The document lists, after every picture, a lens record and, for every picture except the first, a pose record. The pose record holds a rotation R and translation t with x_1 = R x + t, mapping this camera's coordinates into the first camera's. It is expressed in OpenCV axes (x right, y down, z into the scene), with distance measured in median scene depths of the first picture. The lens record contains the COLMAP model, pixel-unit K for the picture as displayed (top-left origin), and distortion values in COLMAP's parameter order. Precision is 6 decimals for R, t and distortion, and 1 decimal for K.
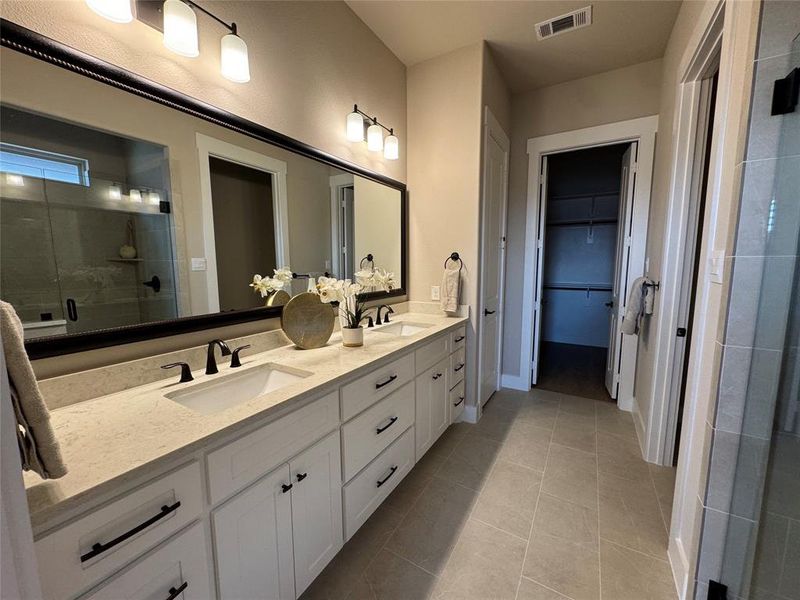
lens RADIAL K [[316.5, 0, 400.0], [0, 316.5, 300.0], [0, 0, 1]] dist [-0.001452, -0.000047]
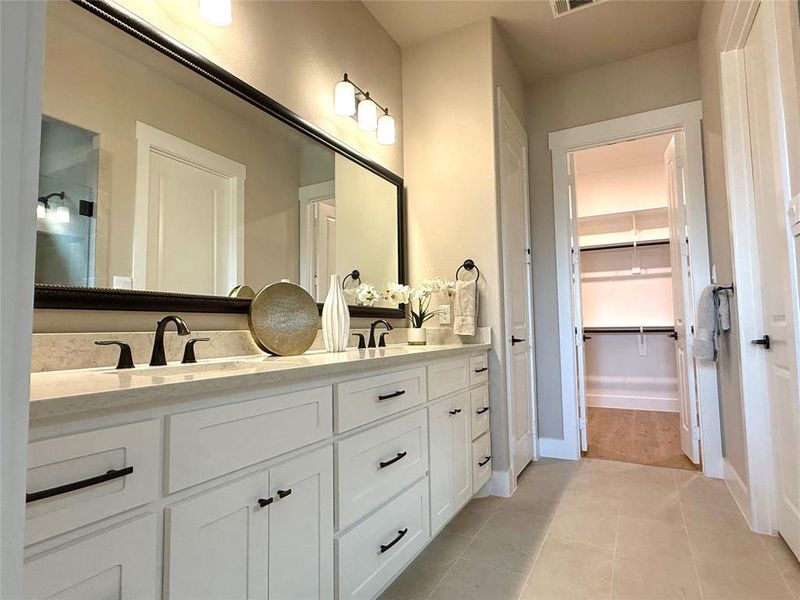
lens RADIAL K [[435.4, 0, 397.7], [0, 435.4, 298.4], [0, 0, 1]] dist [0.000884, -0.000885]
pose [[0.999253, -0.009658, 0.037408, -0.040176], [0.016434, 0.982541, -0.185319, 0.138702], [-0.034965, 0.185796, 0.981966, -0.015769]]
